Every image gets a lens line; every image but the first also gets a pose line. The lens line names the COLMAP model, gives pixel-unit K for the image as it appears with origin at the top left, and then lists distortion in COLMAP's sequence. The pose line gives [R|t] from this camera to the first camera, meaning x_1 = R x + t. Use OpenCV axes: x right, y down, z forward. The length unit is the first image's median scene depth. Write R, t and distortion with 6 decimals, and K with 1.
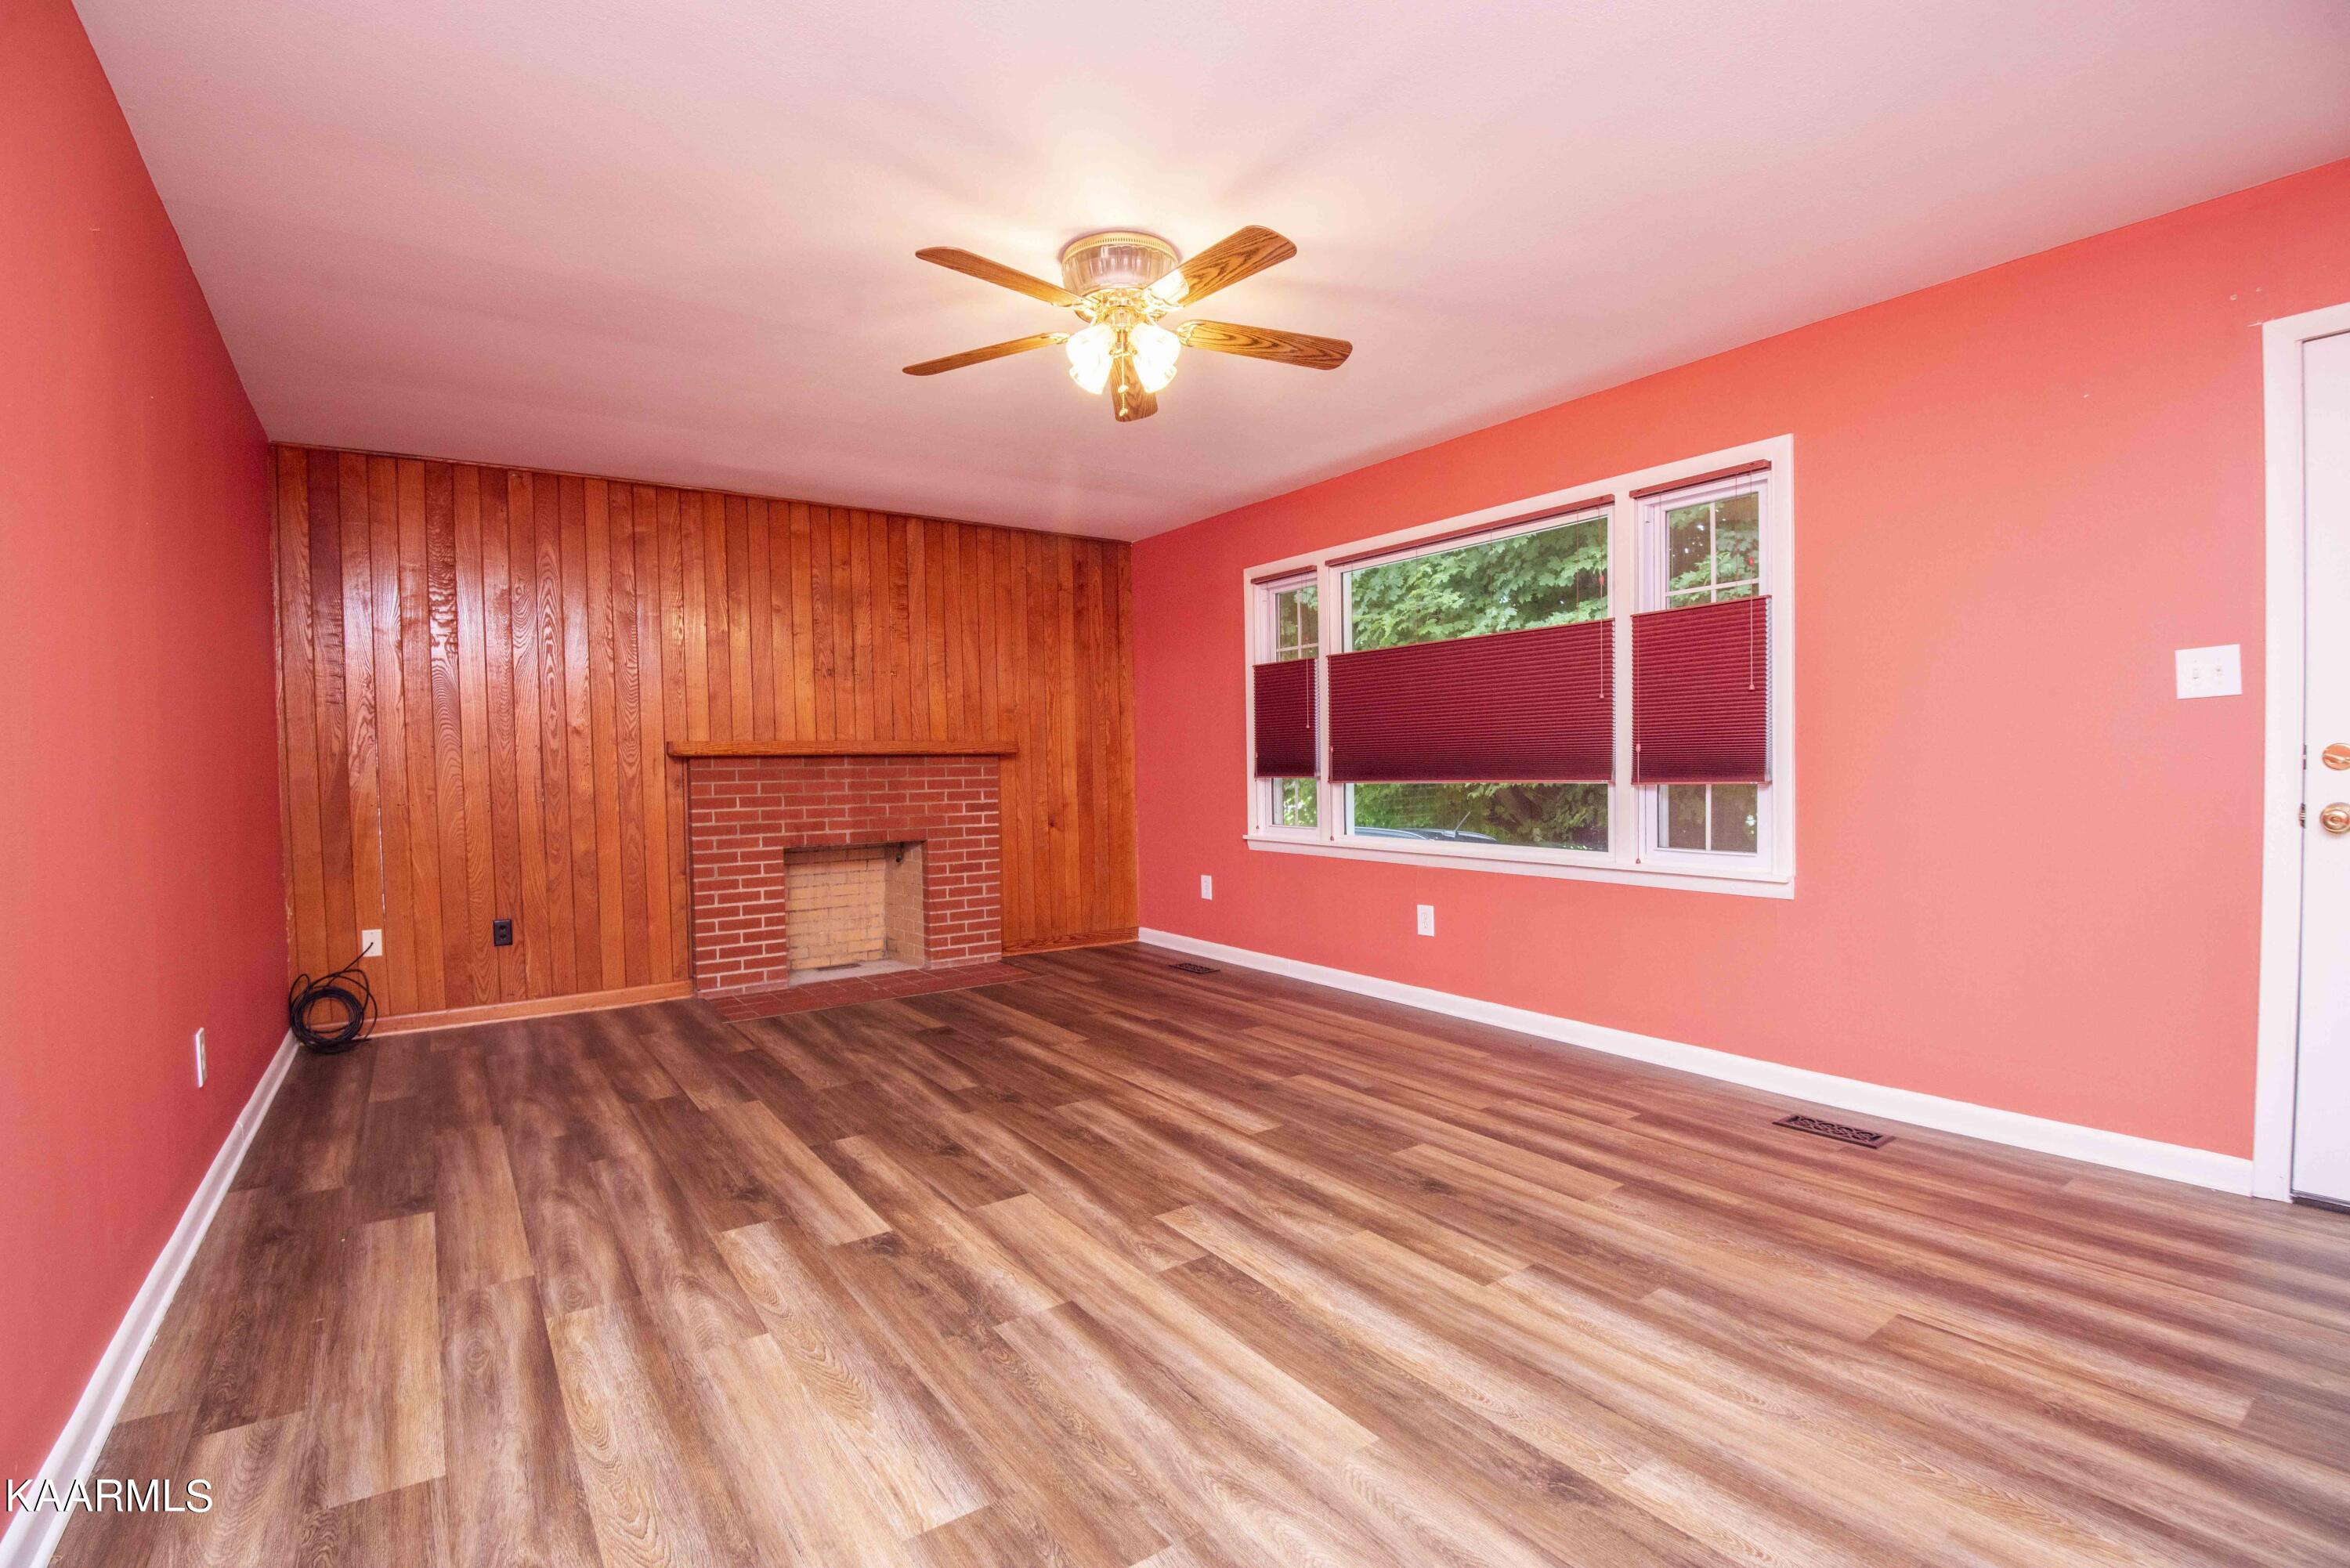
lens RADIAL K [[1071.4, 0, 1174.3], [0, 1071.4, 800.8], [0, 0, 1]] dist [-0.002213, -0.020355]
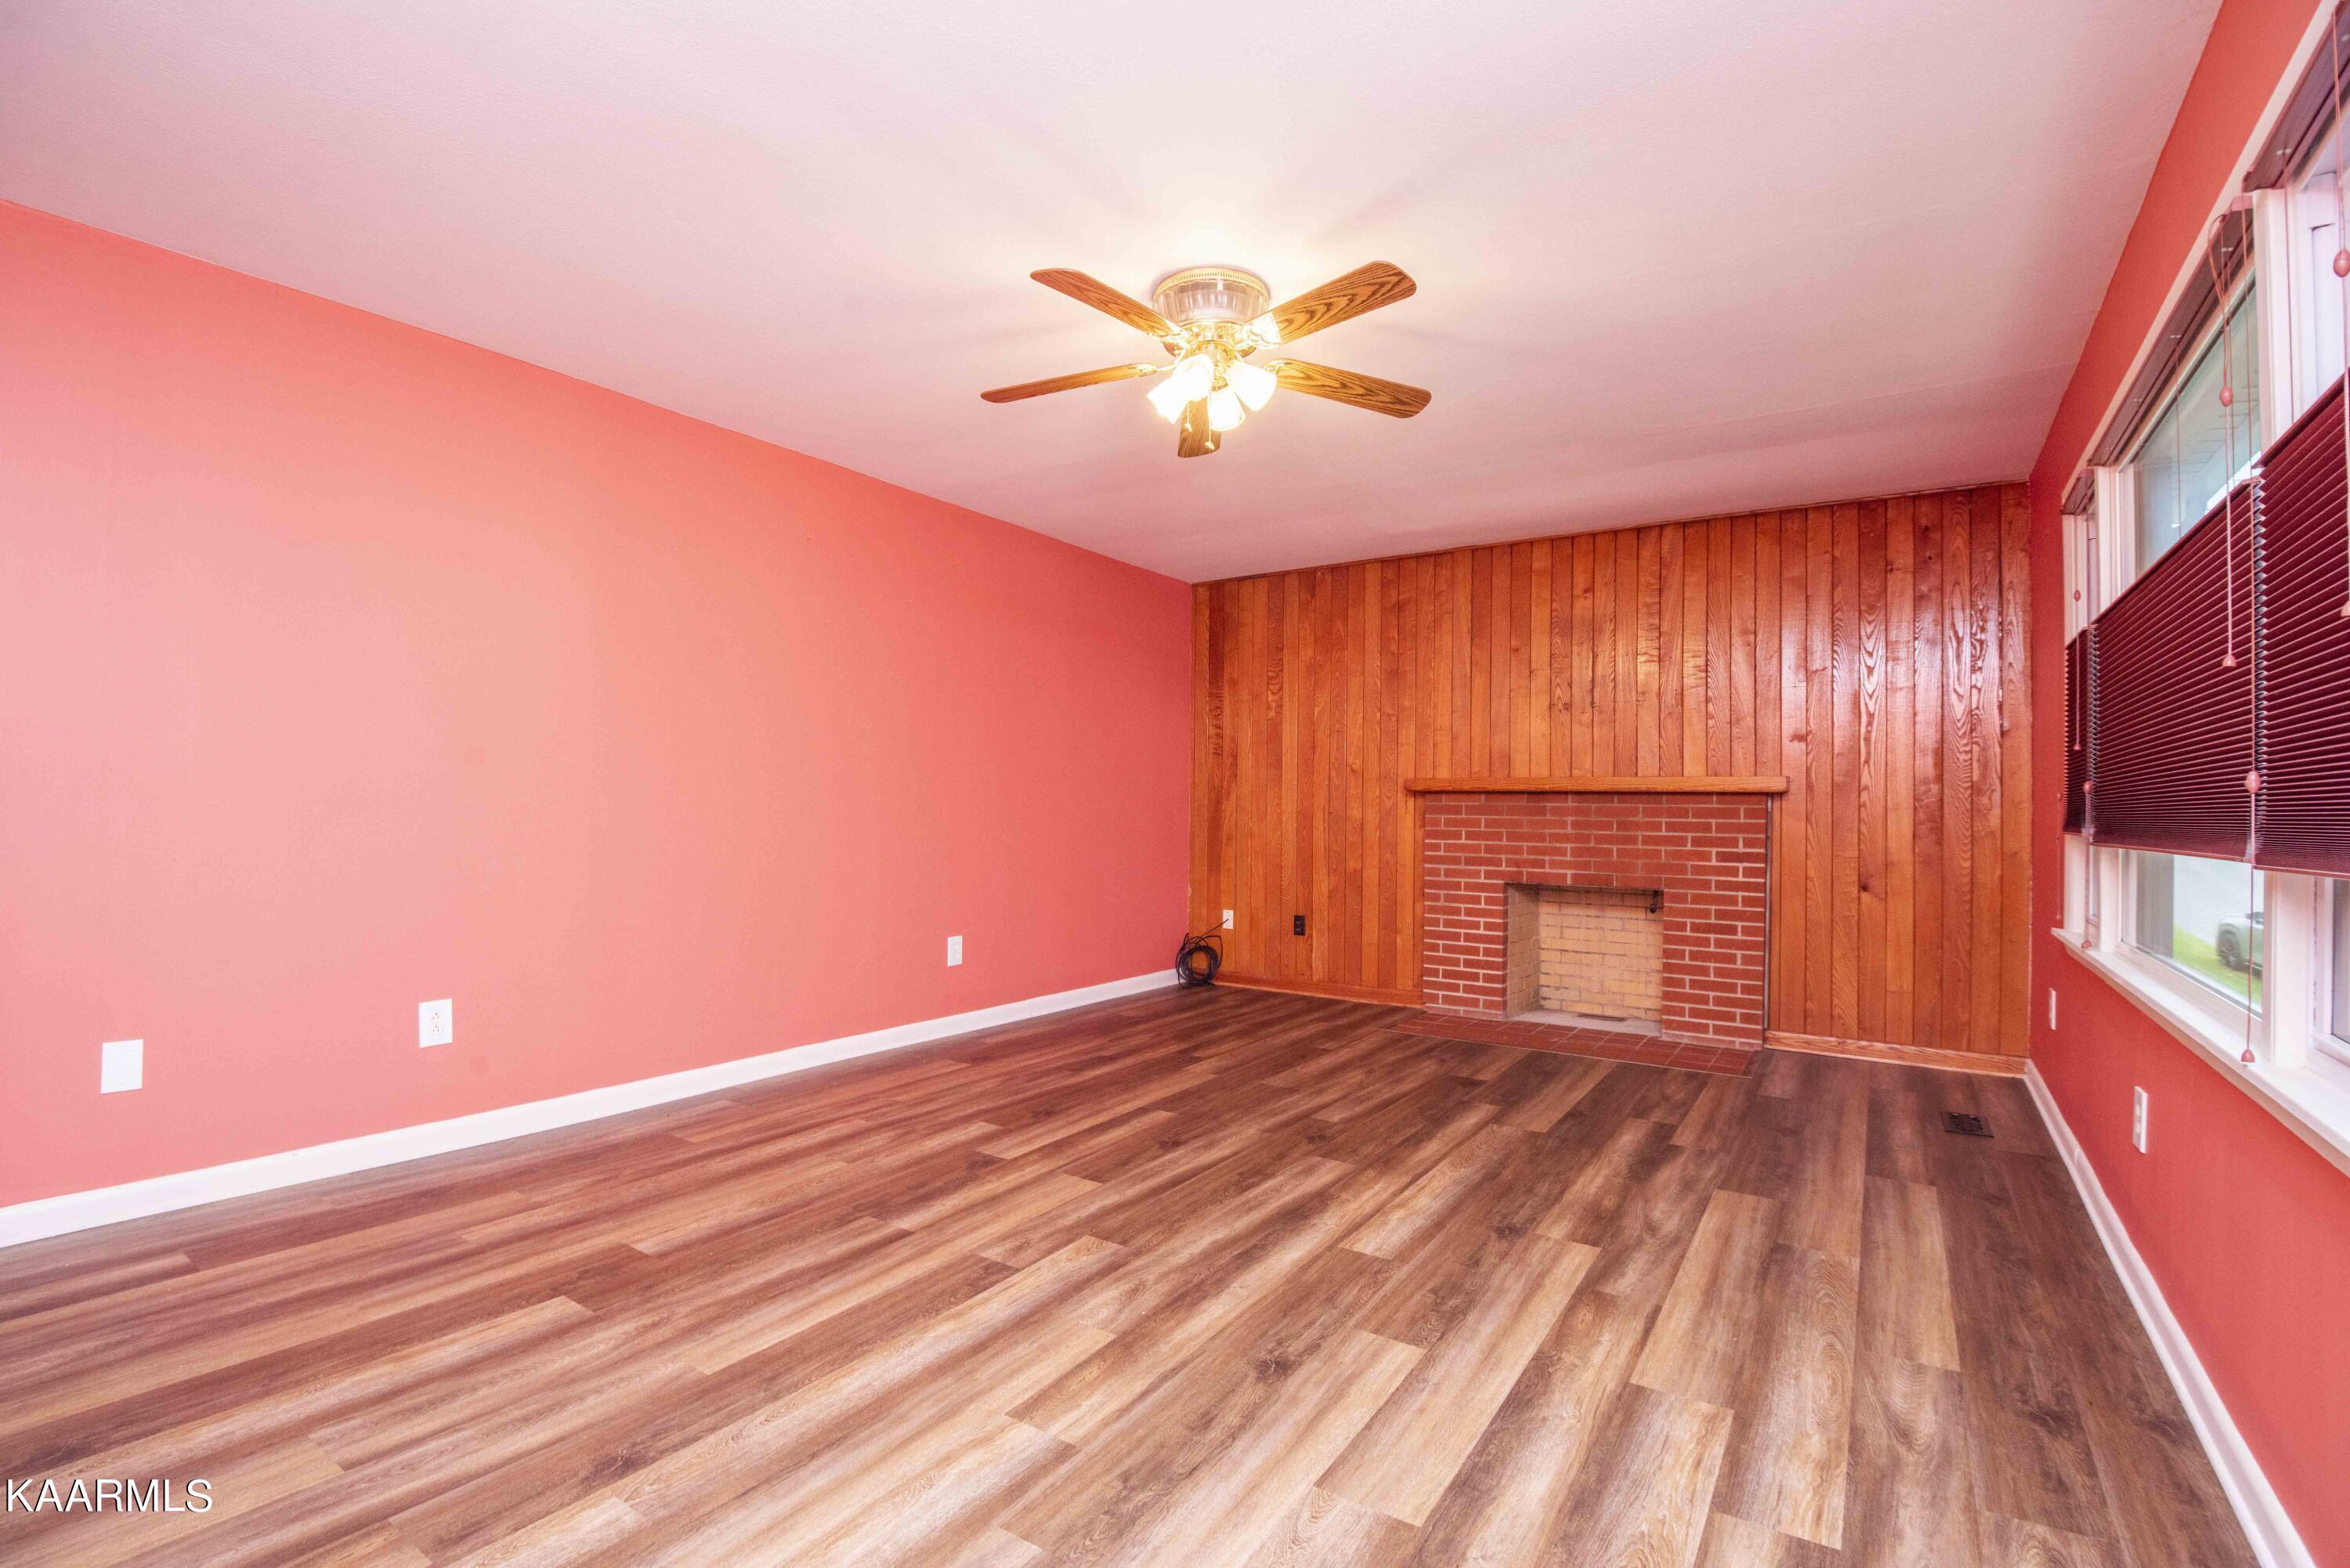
lens RADIAL K [[1071.4, 0, 1174.3], [0, 1071.4, 800.8], [0, 0, 1]] dist [-0.002213, -0.020355]
pose [[0.358141, 0.014626, -0.933553, 0.682384], [-0.048894, 0.998799, -0.003109, -0.021500], [0.932387, 0.046758, 0.358426, 0.486296]]
